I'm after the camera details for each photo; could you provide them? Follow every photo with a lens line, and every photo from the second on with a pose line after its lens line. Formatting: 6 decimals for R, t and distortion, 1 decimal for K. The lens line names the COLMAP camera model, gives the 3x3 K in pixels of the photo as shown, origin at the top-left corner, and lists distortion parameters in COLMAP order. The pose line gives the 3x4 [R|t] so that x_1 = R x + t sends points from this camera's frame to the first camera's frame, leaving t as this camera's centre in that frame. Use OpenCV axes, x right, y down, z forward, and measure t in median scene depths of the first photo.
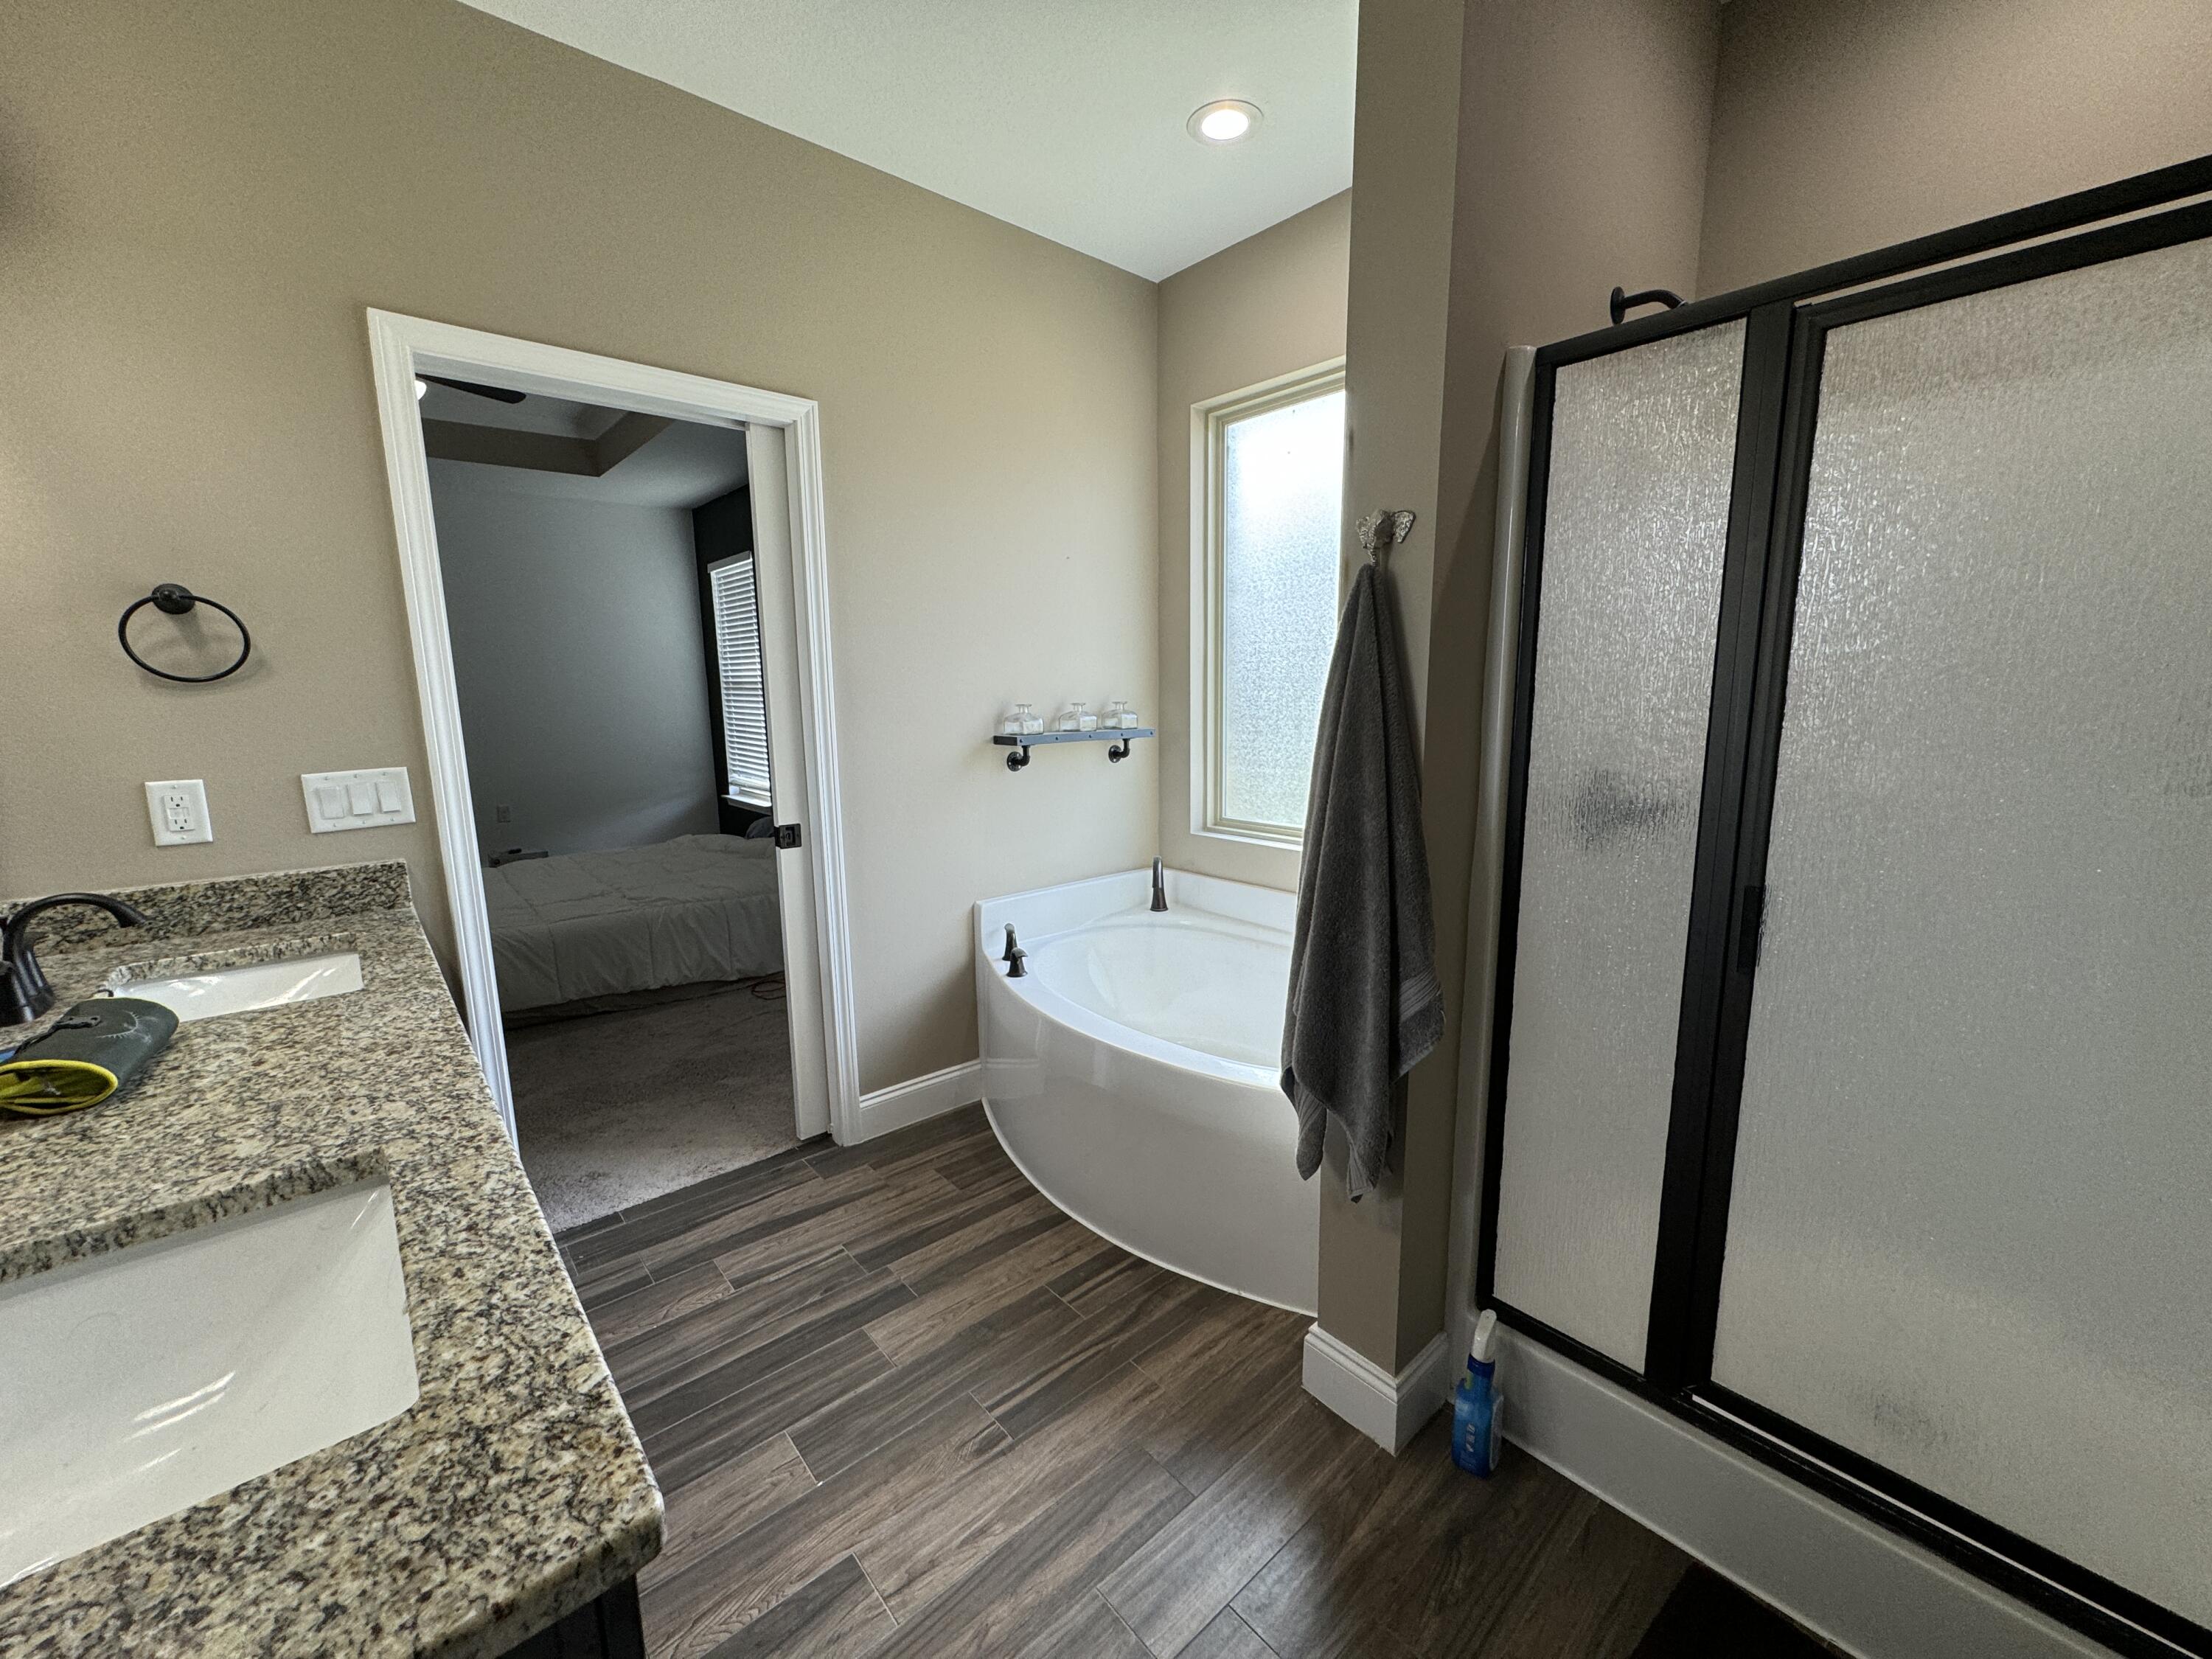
lens RADIAL K [[876.8, 0, 1097.4], [0, 876.8, 825.0], [0, 0, 1]] dist [-0.001959, 0.000336]
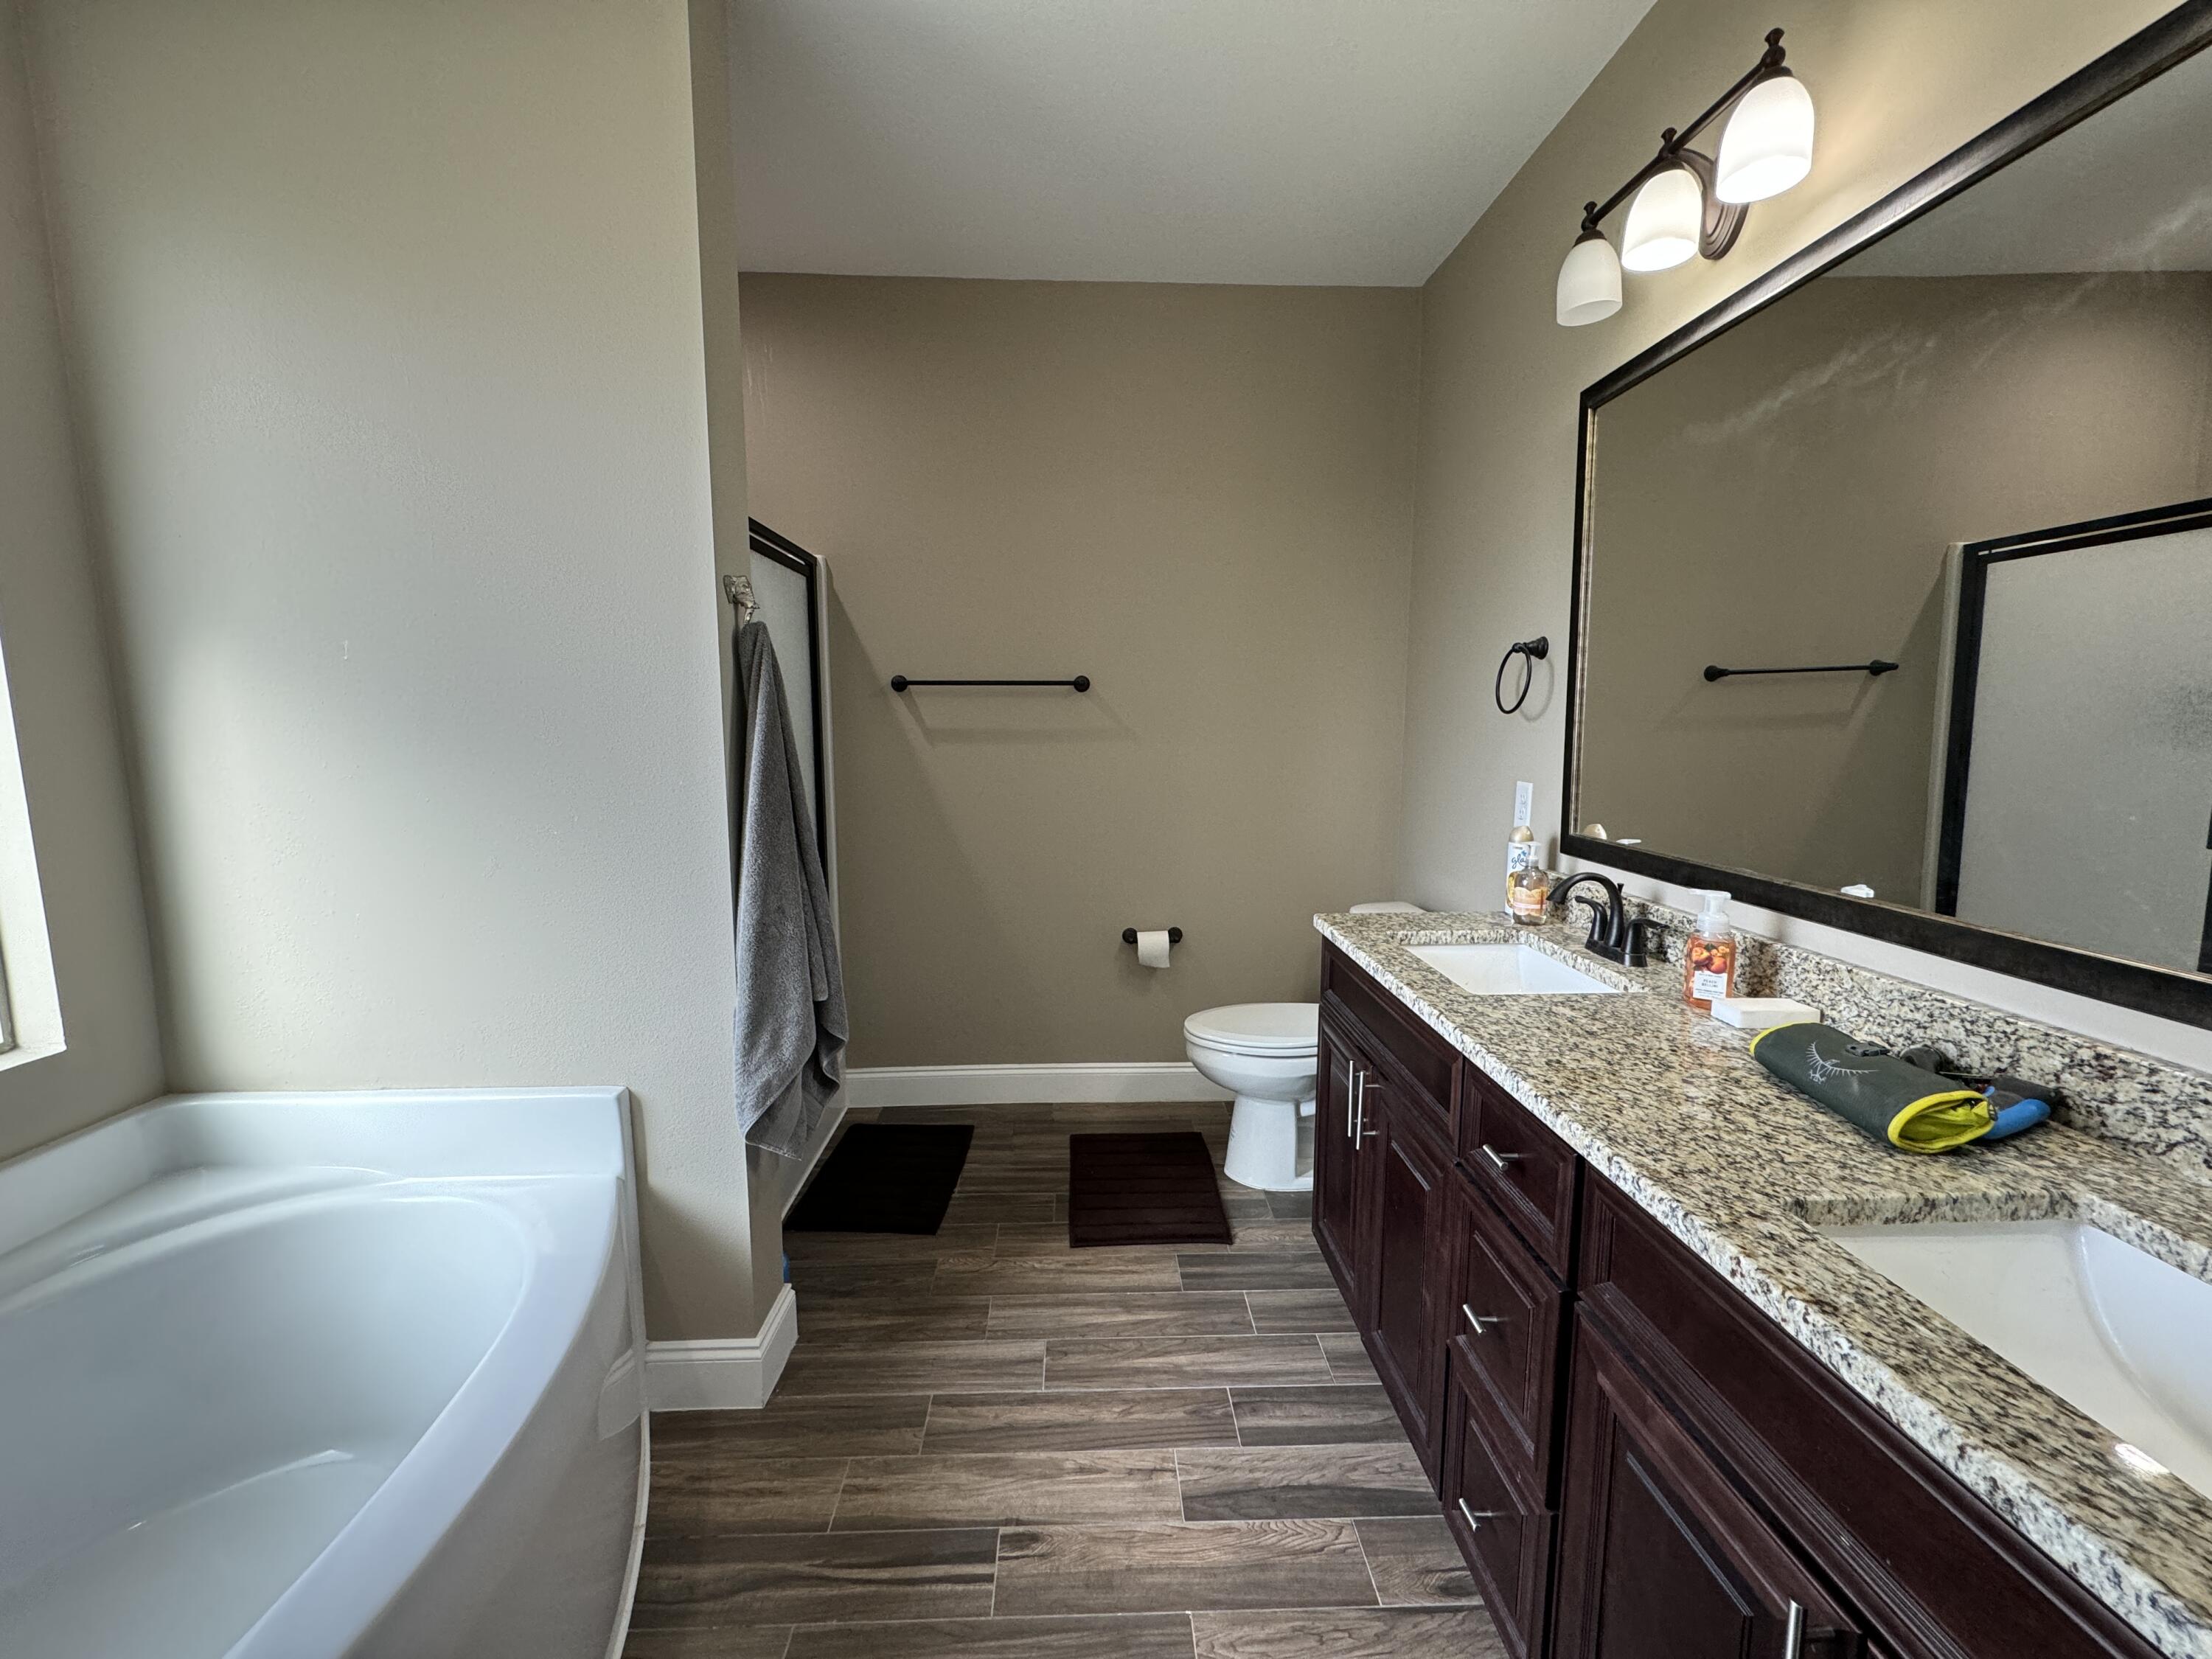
lens RADIAL K [[876.8, 0, 1101.0], [0, 876.8, 828.4], [0, 0, 1]] dist [-0.001959, 0.000336]
pose [[-0.773179, -0.065008, 0.630847, -0.978283], [0.111920, 0.965133, 0.236626, -0.304451], [-0.624234, 0.253559, -0.738945, 1.951424]]
